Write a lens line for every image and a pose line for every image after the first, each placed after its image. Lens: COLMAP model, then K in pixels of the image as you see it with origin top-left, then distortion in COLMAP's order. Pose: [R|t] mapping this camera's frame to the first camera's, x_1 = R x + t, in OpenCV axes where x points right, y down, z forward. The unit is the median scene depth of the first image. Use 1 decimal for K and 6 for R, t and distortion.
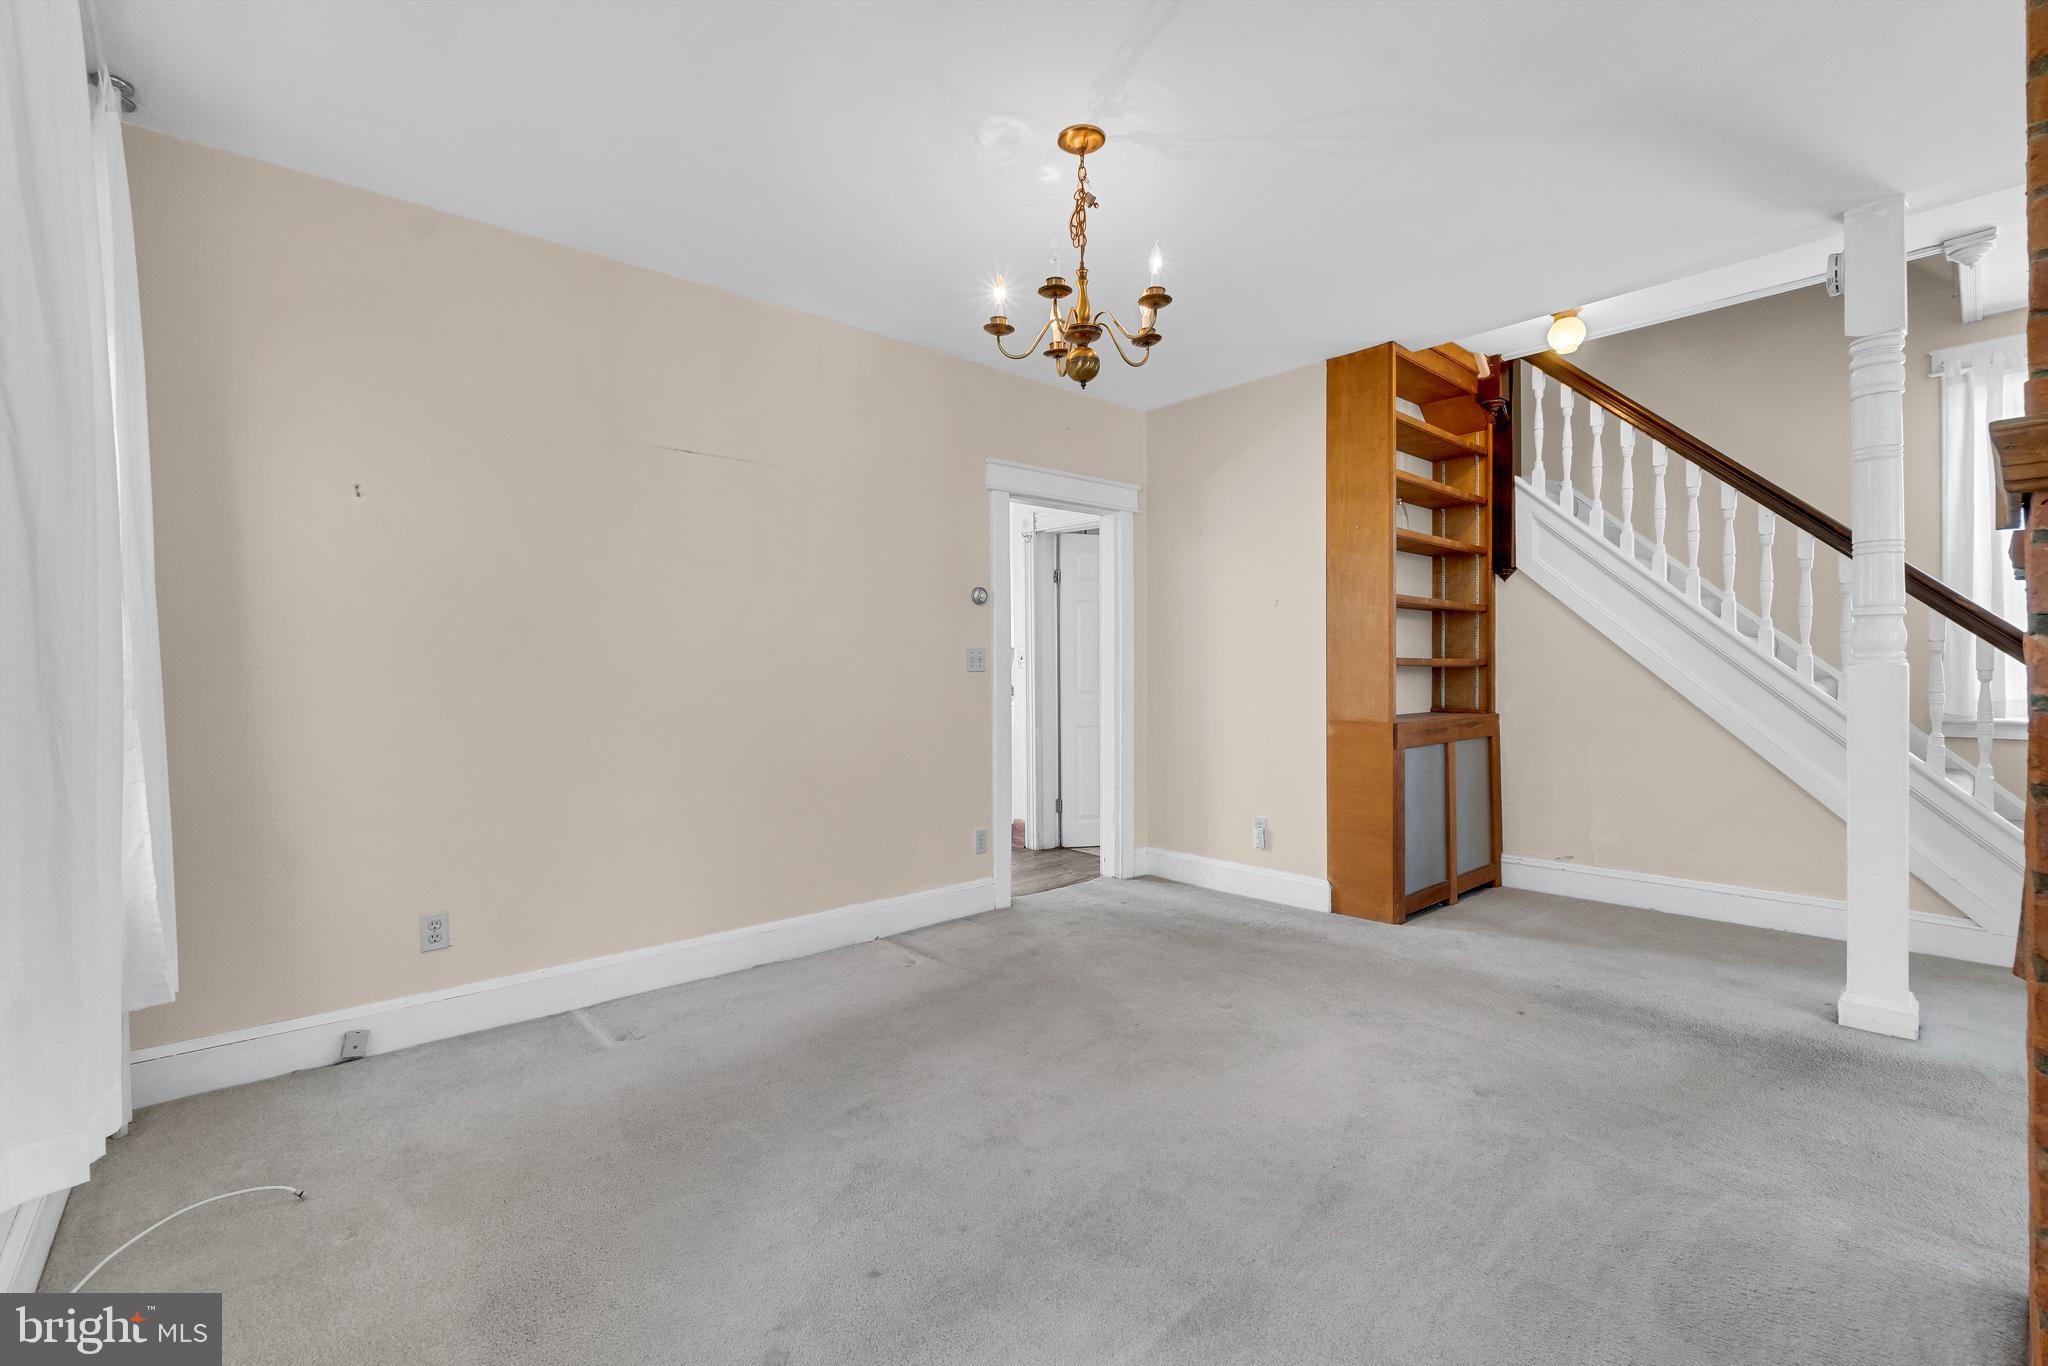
lens RADIAL K [[884.6, 0, 1016.8], [0, 884.6, 670.5], [0, 0, 1]] dist [-0.003296, -0.000175]
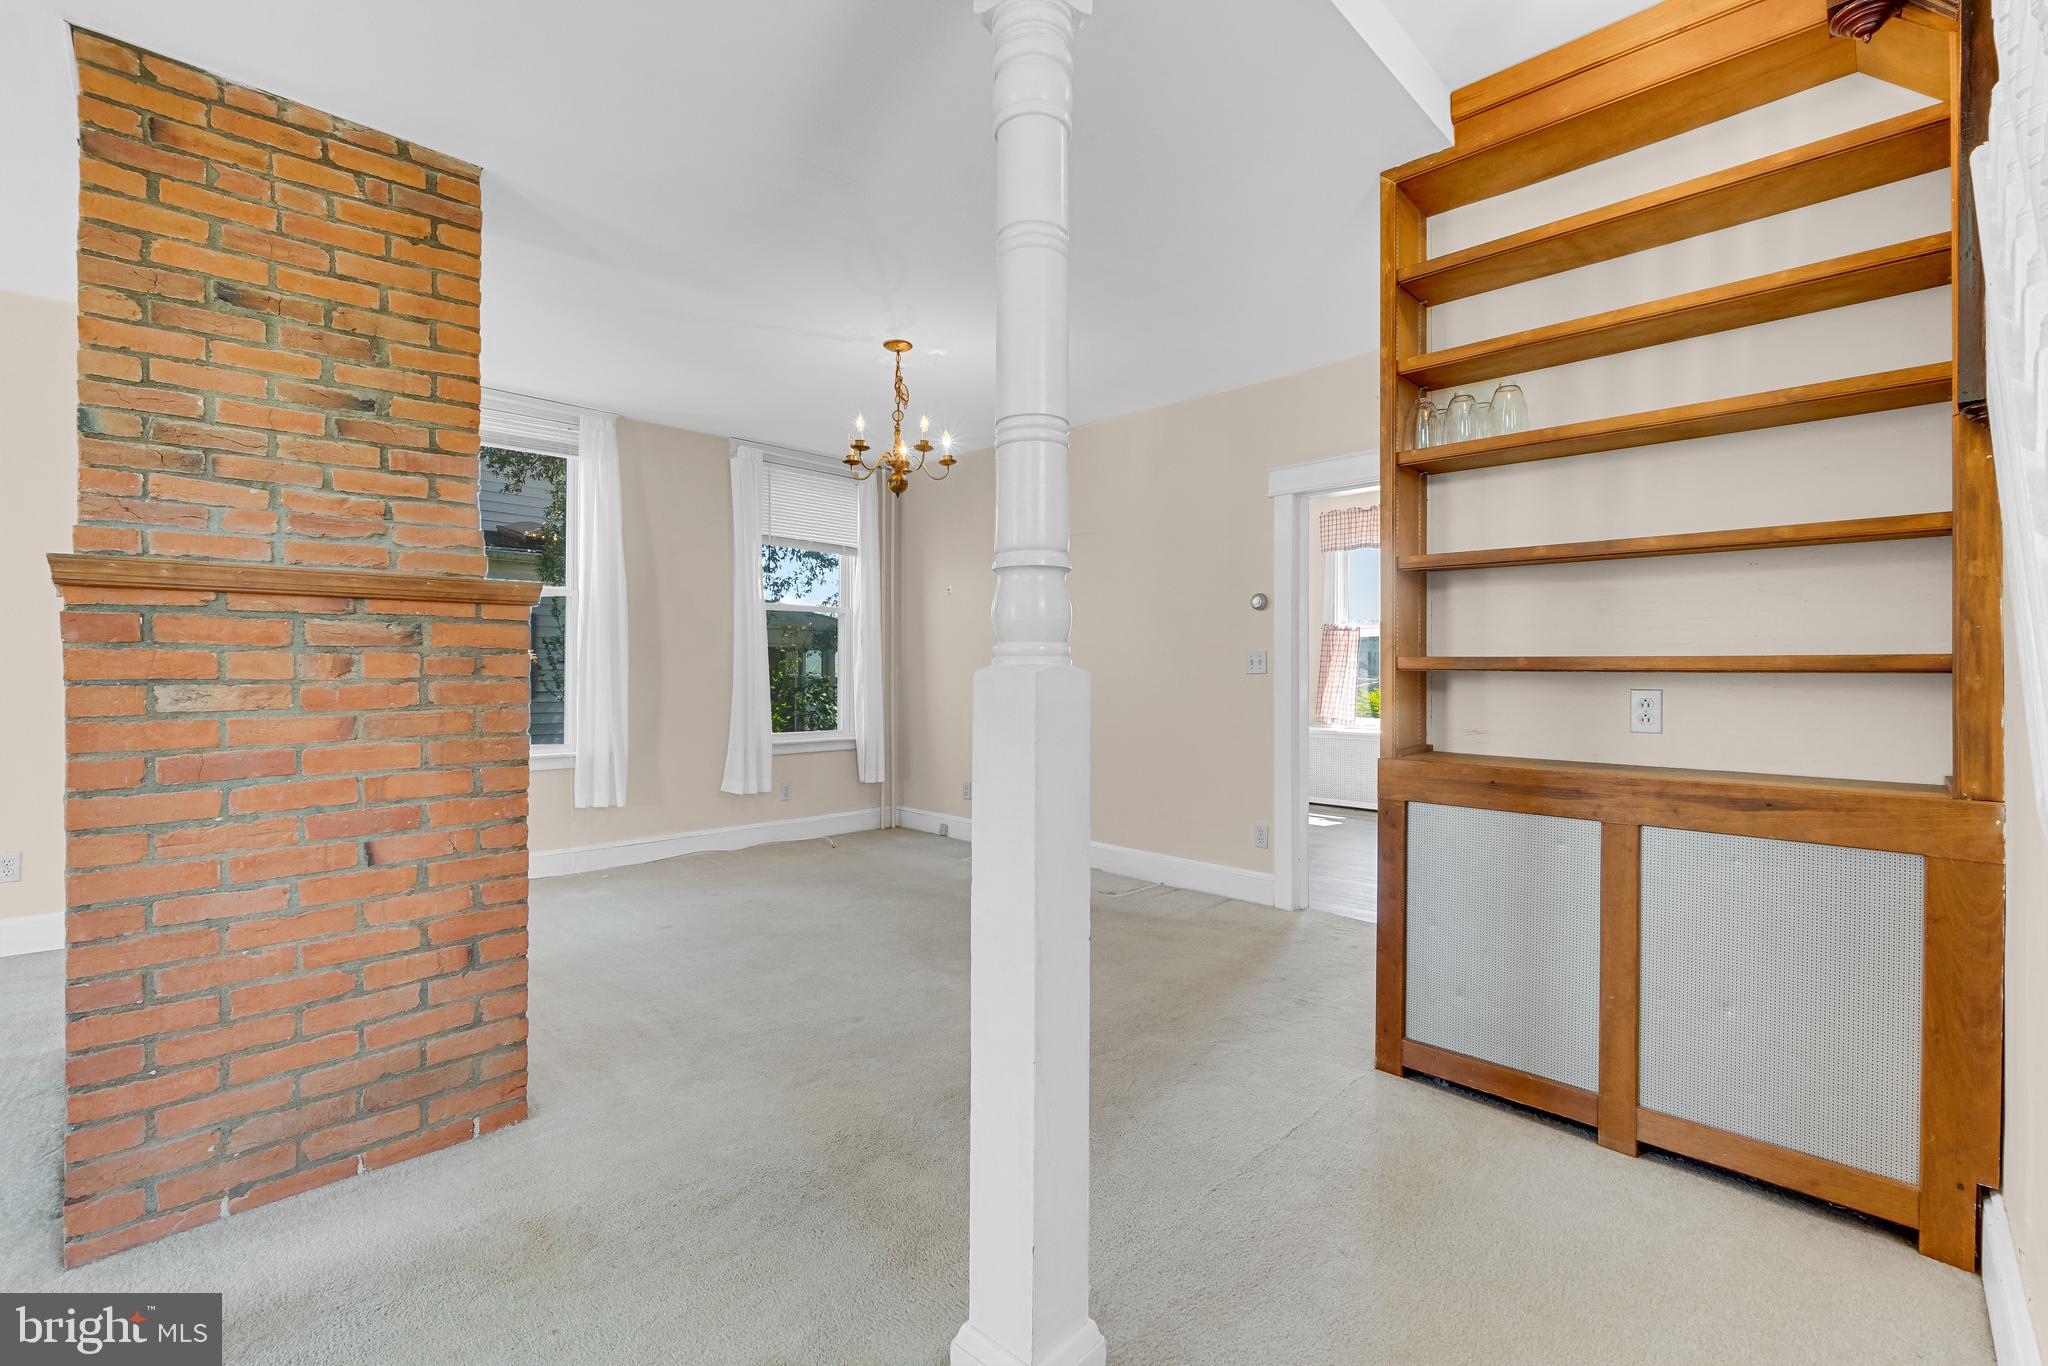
lens RADIAL K [[884.6, 0, 1016.8], [0, 884.6, 670.5], [0, 0, 1]] dist [-0.003296, -0.000175]
pose [[0.055851, 0.003675, -0.998432, 1.043239], [-0.003747, 0.999987, 0.003471, -0.005661], [0.998432, 0.003547, 0.055864, 0.689384]]
